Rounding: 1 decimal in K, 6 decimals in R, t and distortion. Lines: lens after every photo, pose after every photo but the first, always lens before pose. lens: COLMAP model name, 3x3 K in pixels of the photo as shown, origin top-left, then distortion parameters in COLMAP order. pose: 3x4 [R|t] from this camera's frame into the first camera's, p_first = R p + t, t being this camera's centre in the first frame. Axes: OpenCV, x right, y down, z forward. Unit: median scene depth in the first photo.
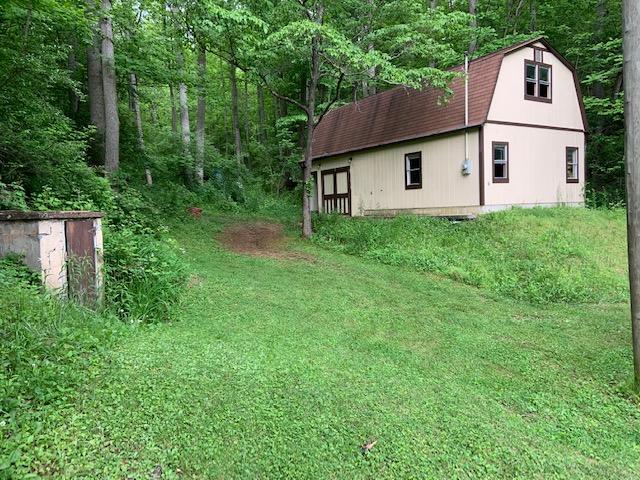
lens RADIAL K [[488.3, 0, 320.3], [0, 488.3, 239.0], [0, 0, 1]] dist [0.116371, -0.131659]
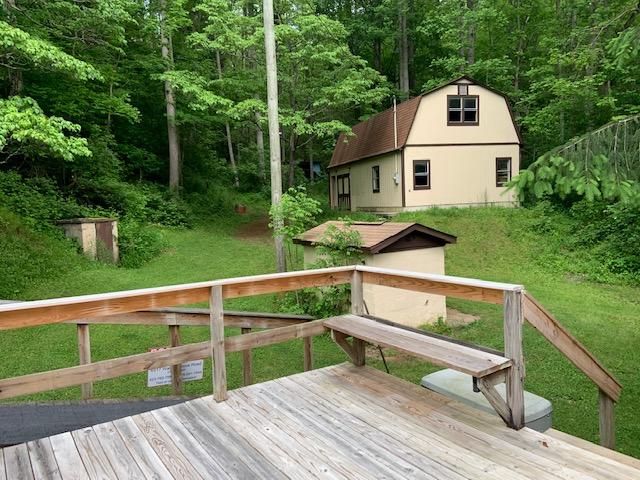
lens RADIAL K [[488.3, 0, 313.6], [0, 488.3, 235.7], [0, 0, 1]] dist [0.116371, -0.131659]
pose [[0.949985, 0.017750, -0.311790, 0.475567], [-0.009509, 0.999565, 0.027934, -0.020950], [0.312150, -0.023572, 0.949740, -0.353768]]
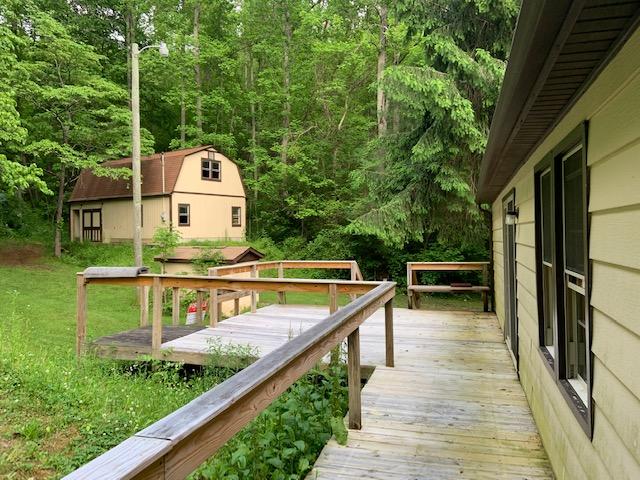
lens RADIAL K [[488.3, 0, 316.9], [0, 488.3, 233.9], [0, 0, 1]] dist [0.116371, -0.131659]
pose [[0.938648, 0.026129, 0.343885, 0.193857], [-0.006684, 0.998317, -0.057608, 0.010155], [-0.344812, 0.051775, 0.937243, -0.757591]]
